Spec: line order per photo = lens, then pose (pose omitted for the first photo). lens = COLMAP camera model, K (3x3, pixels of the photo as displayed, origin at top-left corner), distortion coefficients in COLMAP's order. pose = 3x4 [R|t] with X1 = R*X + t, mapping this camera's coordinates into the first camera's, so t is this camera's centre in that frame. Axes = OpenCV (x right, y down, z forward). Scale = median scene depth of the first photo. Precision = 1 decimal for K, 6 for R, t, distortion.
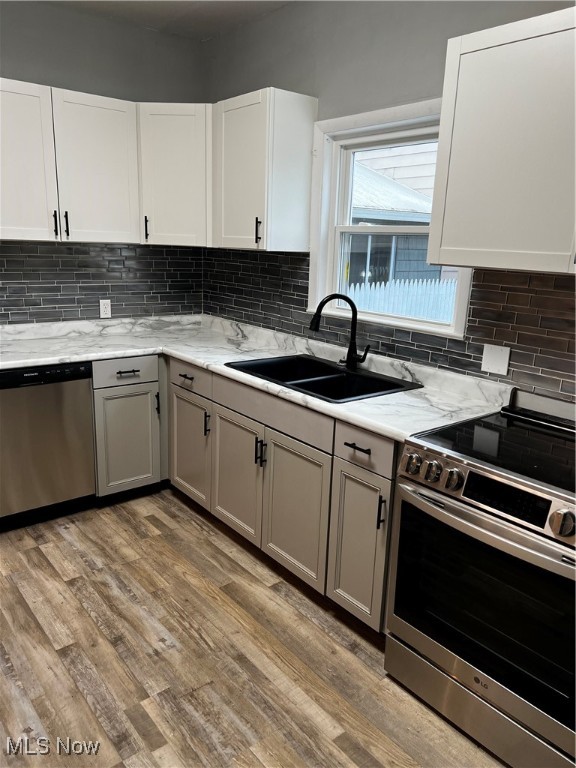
lens RADIAL K [[583.9, 0, 288.2], [0, 583.9, 382.9], [0, 0, 1]] dist [0.063419, -0.073706]
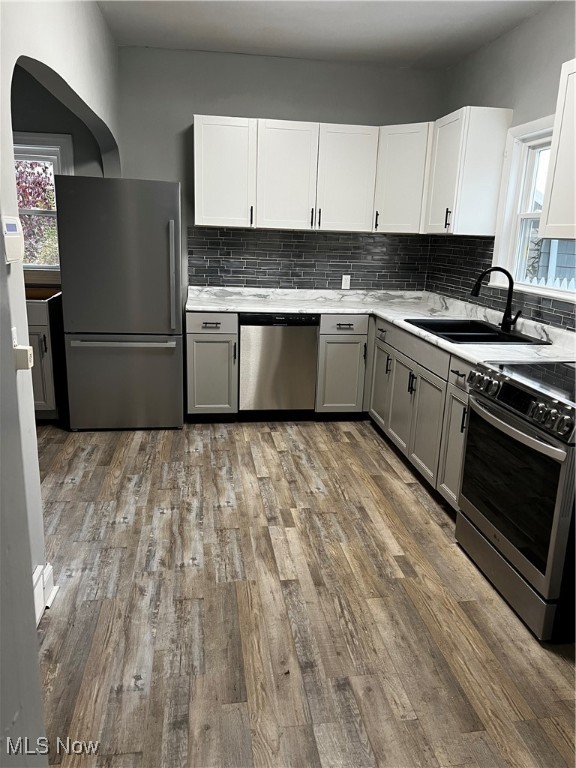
lens RADIAL K [[583.9, 0, 283.4], [0, 583.9, 387.6], [0, 0, 1]] dist [0.063419, -0.073706]
pose [[0.855366, 0.126358, -0.502377, 0.345134], [-0.127858, 0.991288, 0.031633, 0.114100], [0.501997, 0.037175, 0.864070, -0.281333]]
